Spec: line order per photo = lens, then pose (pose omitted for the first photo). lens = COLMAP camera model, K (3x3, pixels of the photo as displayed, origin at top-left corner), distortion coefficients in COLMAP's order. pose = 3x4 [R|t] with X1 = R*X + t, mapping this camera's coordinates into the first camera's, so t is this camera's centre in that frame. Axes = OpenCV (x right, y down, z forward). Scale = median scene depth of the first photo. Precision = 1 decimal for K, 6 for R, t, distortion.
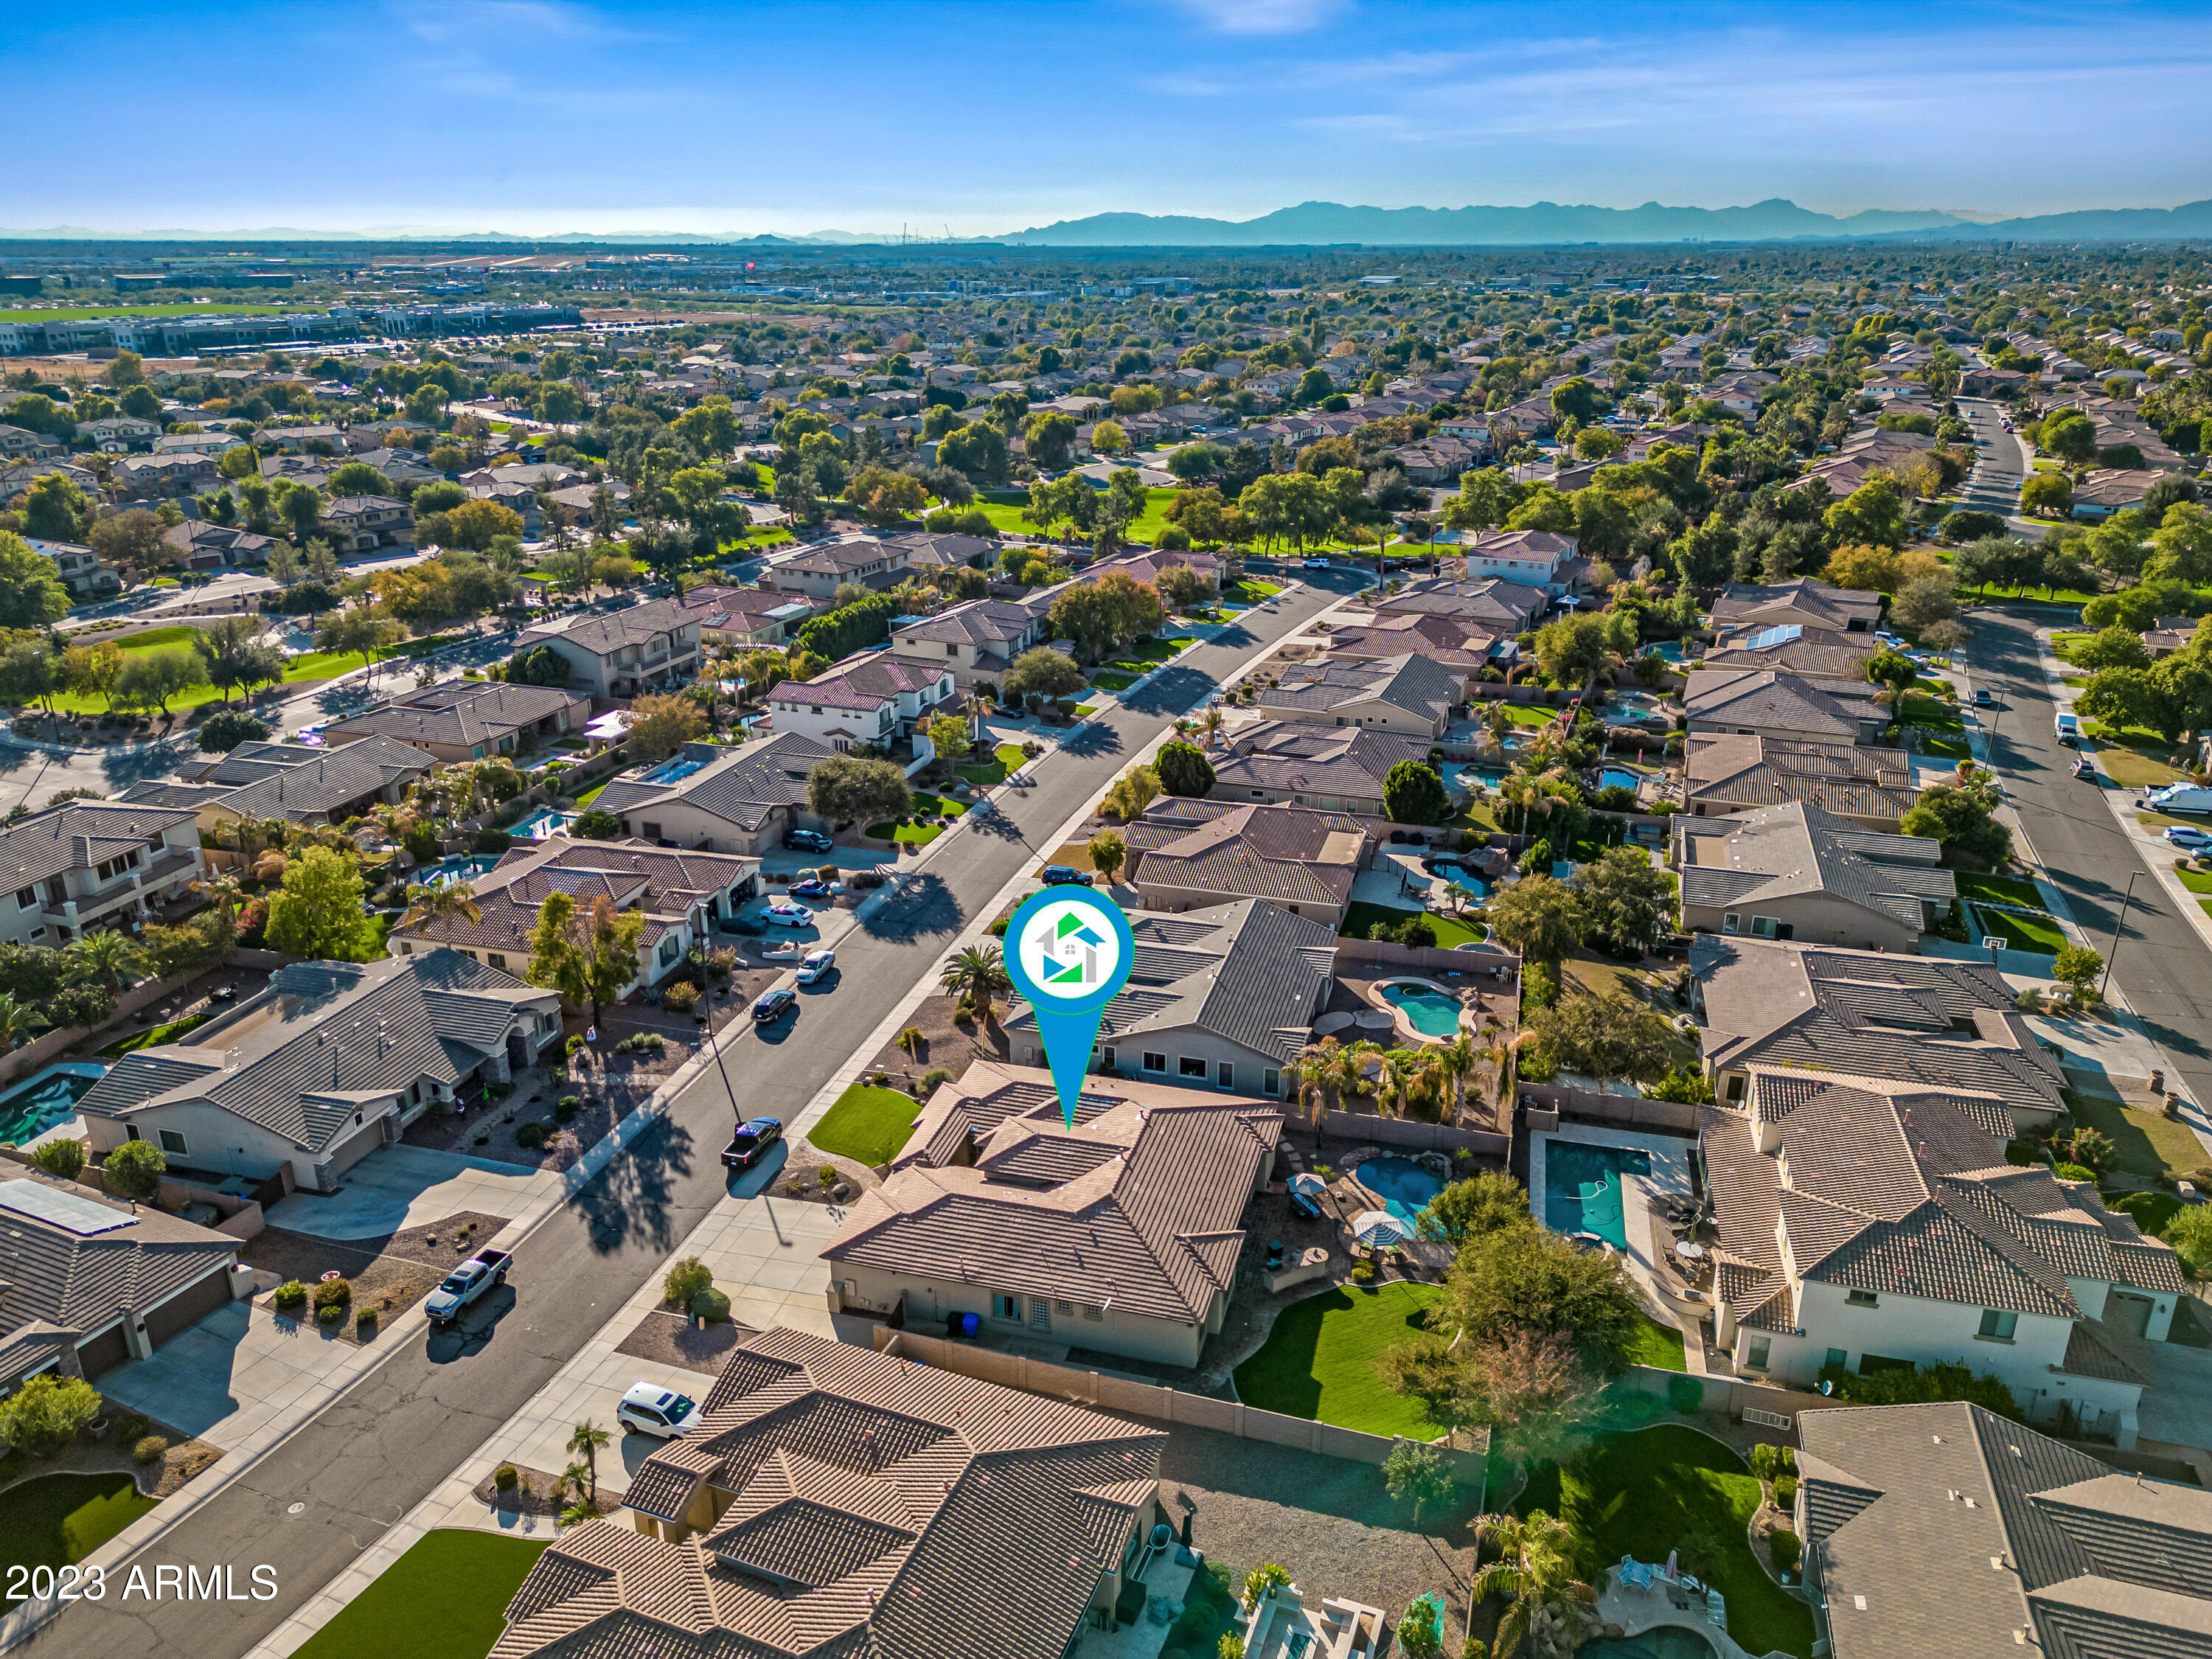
lens RADIAL K [[1542.9, 0, 1104.4], [0, 1542.9, 836.9], [0, 0, 1]] dist [0.072822, -0.068996]
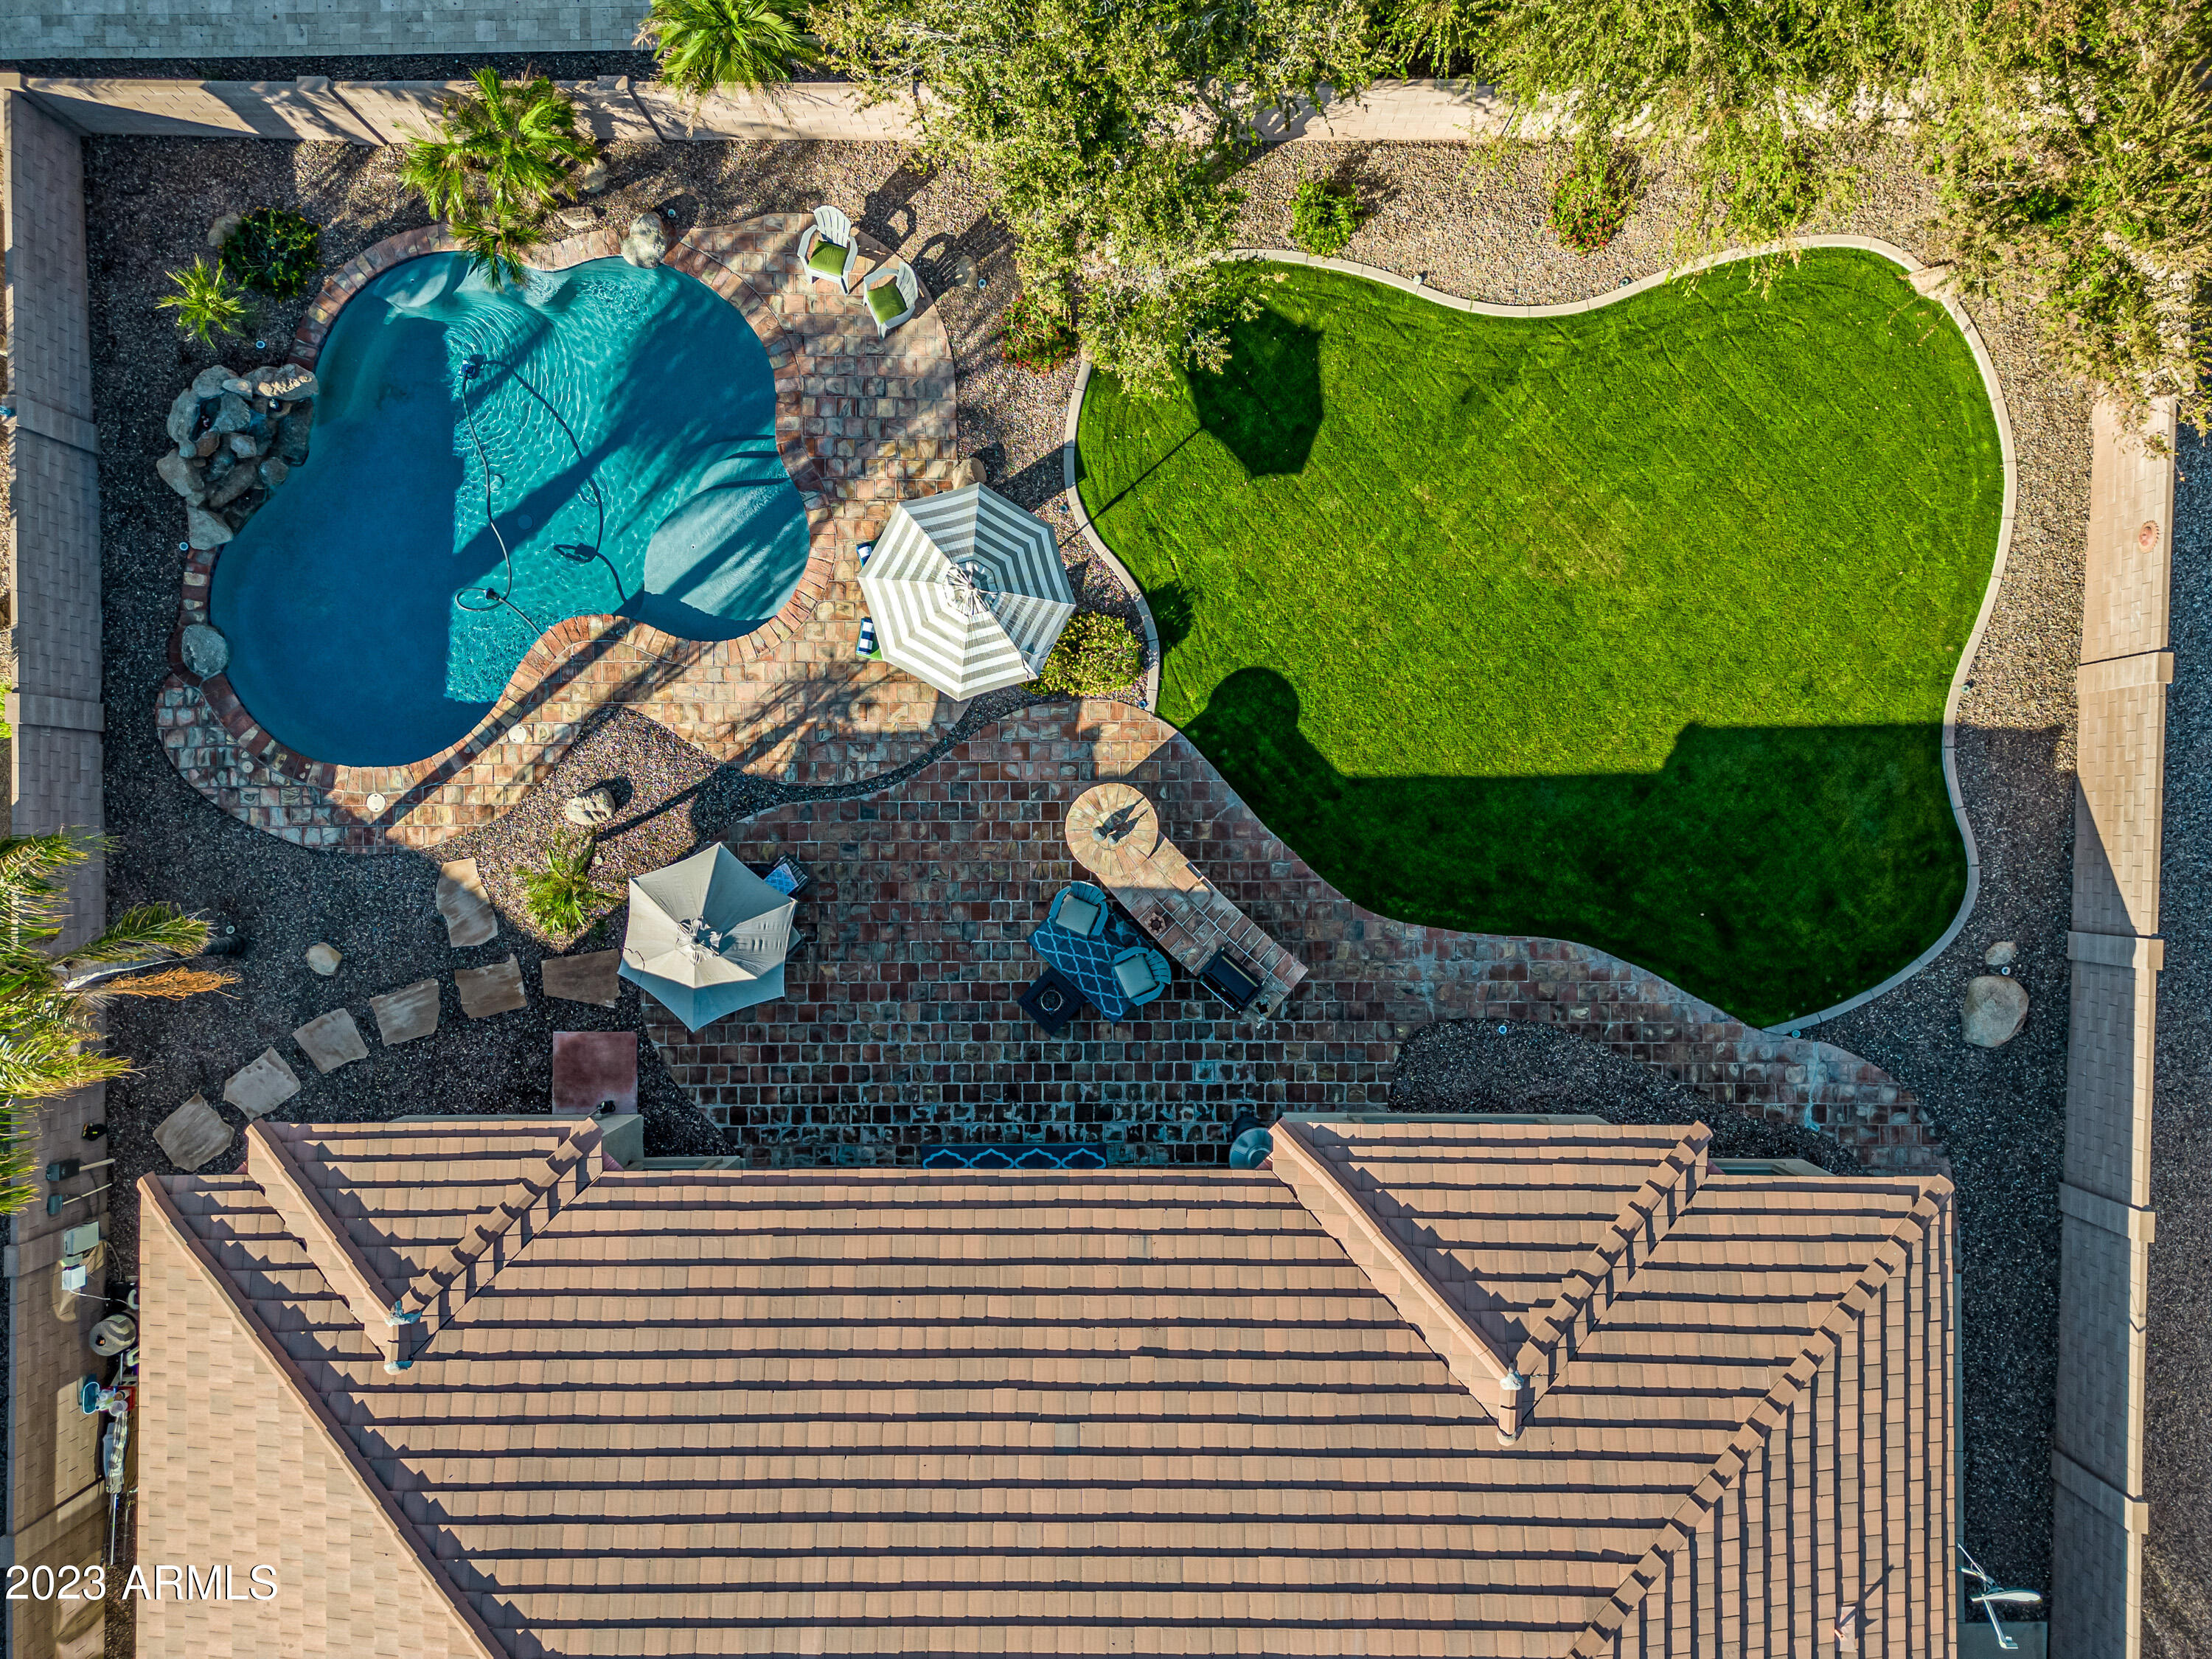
lens RADIAL K [[1542.9, 0, 1110.9], [0, 1542.9, 835.3], [0, 0, 1]] dist [0.072822, -0.068996]
pose [[-0.276428, -0.960990, 0.009301, 0.134506], [0.356177, -0.093455, 0.929733, 0.042287], [-0.892595, 0.260317, 0.368116, 0.918670]]
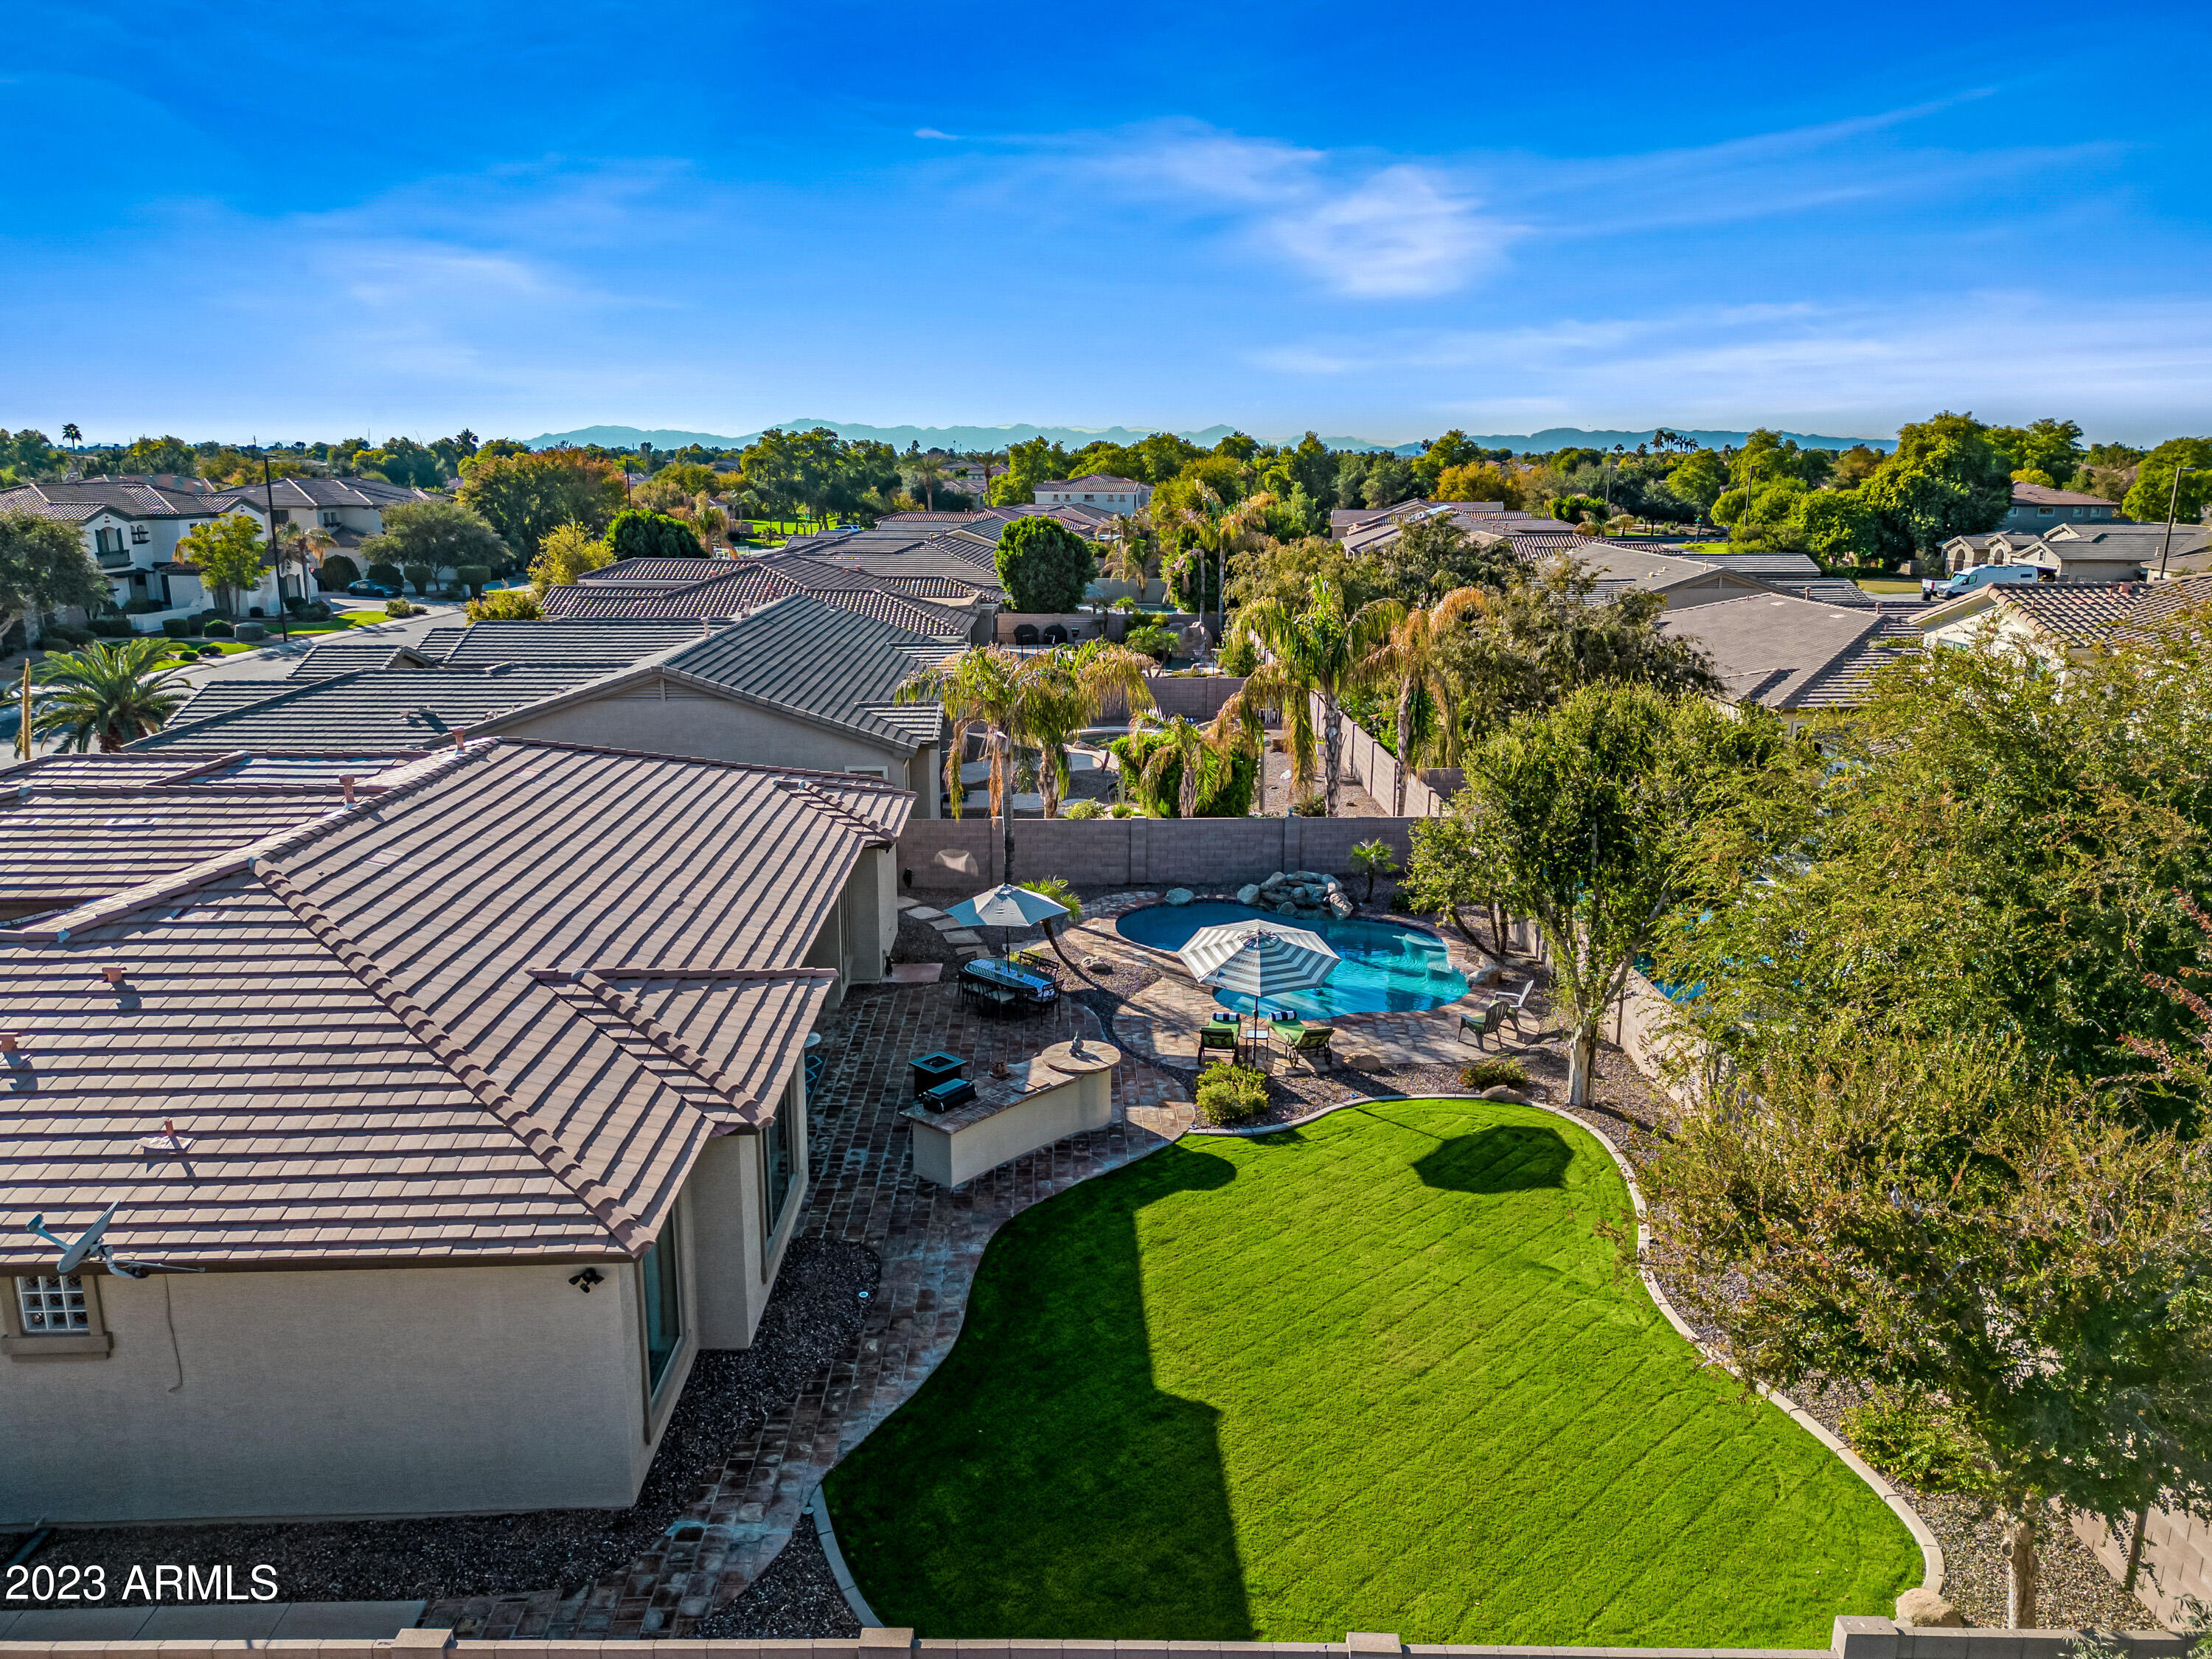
lens RADIAL K [[1542.9, 0, 1111.9], [0, 1542.9, 852.5], [0, 0, 1]] dist [0.072822, -0.068996]
pose [[0.952568, -0.065606, 0.297169, 0.058287], [0.099139, 0.990117, -0.099199, 0.263565], [-0.287724, 0.123955, 0.949658, 0.723141]]
